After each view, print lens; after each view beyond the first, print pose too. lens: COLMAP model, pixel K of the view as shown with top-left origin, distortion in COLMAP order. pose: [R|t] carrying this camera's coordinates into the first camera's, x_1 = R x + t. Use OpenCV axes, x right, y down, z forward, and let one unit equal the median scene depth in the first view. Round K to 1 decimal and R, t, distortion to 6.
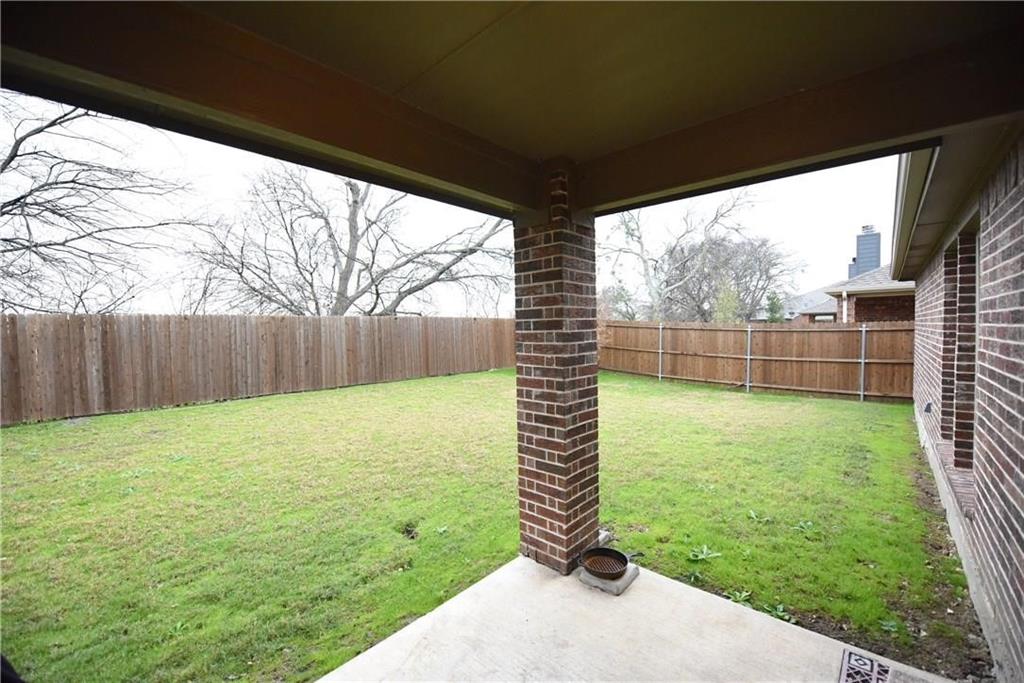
lens RADIAL K [[410.4, 0, 512.2], [0, 410.4, 344.4], [0, 0, 1]] dist [-0.010353, -0.004300]
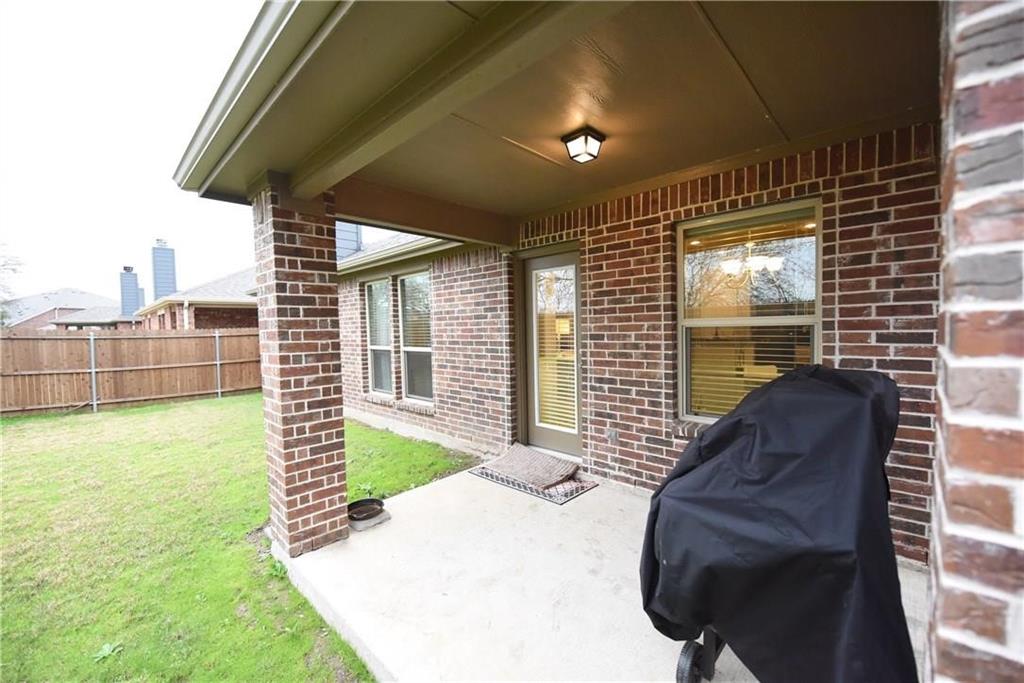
lens RADIAL K [[410.4, 0, 512.2], [0, 410.4, 344.4], [0, 0, 1]] dist [-0.010353, -0.004300]
pose [[0.027868, -0.027162, 0.999243, -0.319353], [0.060412, 0.997849, 0.025439, 0.012599], [-0.997784, 0.059657, 0.029449, 0.162433]]
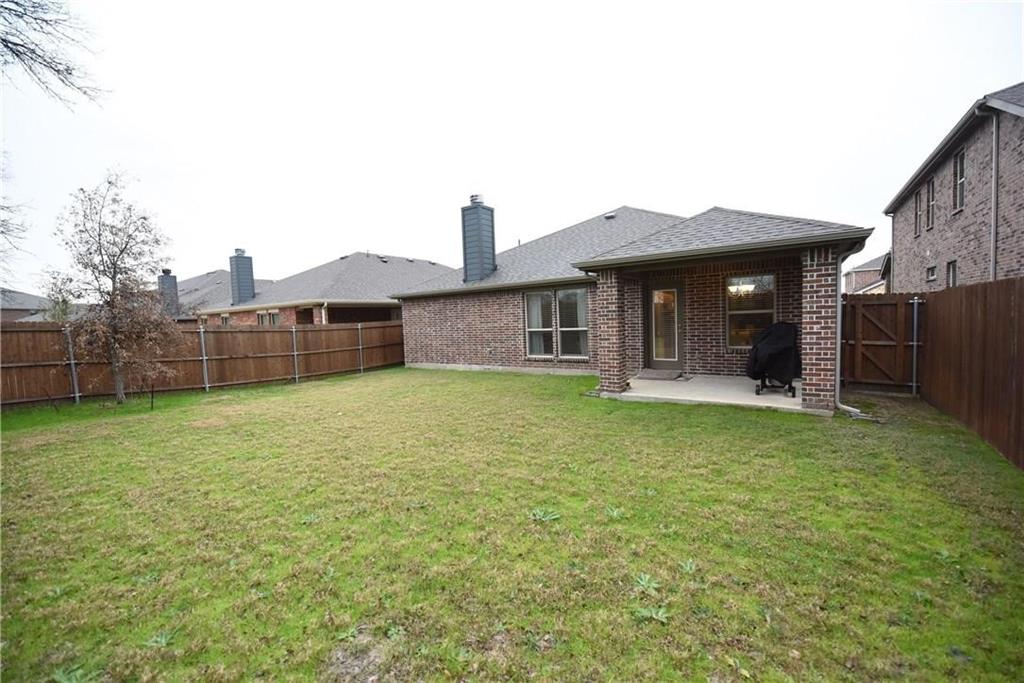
lens RADIAL K [[410.4, 0, 512.2], [0, 410.4, 344.4], [0, 0, 1]] dist [-0.010353, -0.004300]
pose [[-0.128948, -0.042000, 0.990762, -0.957315], [0.080815, 0.995334, 0.052712, -0.008456], [-0.988353, 0.086865, -0.124952, 0.747206]]
